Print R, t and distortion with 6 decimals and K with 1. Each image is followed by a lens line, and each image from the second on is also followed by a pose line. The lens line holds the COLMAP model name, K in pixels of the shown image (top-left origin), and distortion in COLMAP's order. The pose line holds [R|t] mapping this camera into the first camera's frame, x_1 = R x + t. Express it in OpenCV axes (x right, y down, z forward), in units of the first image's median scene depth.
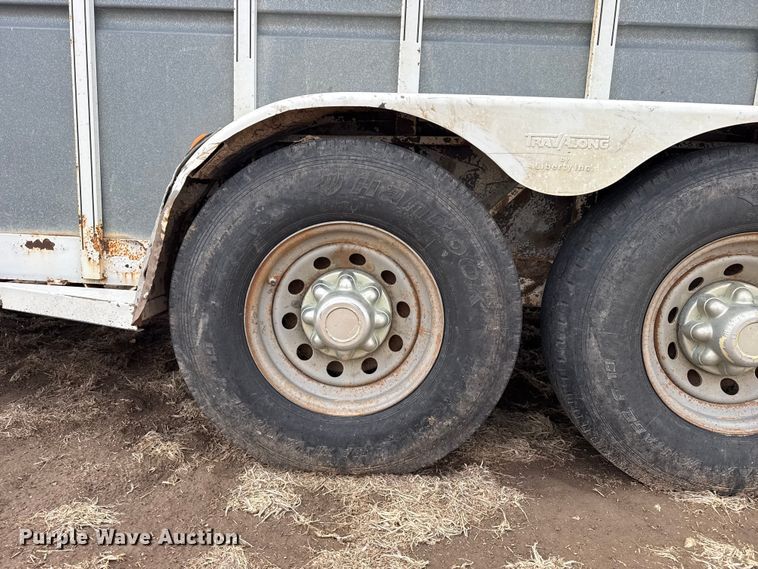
lens RADIAL K [[500.1, 0, 379.0], [0, 500.1, 279.8], [0, 0, 1]] dist [0.037231, -0.063135]
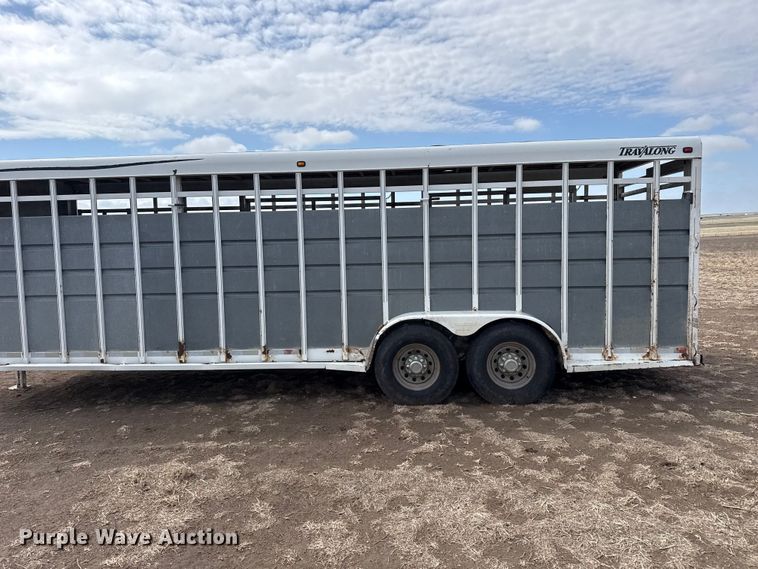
lens RADIAL K [[500.1, 0, 379.0], [0, 500.1, 279.8], [0, 0, 1]] dist [0.037231, -0.063135]
pose [[0.997058, -0.064439, -0.041517, -0.164824], [0.059807, 0.992724, -0.104512, -0.229350], [0.047949, 0.101721, 0.993657, -3.344893]]
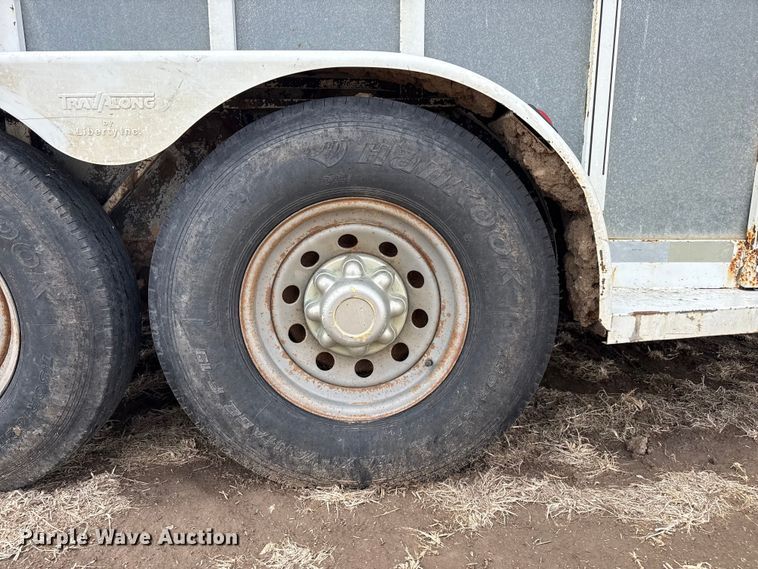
lens RADIAL K [[500.1, 0, 379.0], [0, 500.1, 279.8], [0, 0, 1]] dist [0.037231, -0.063135]
pose [[0.996058, -0.057572, 0.067485, 0.707954], [0.055656, 0.998001, 0.029930, 0.027605], [-0.069073, -0.026056, 0.997271, 0.095856]]
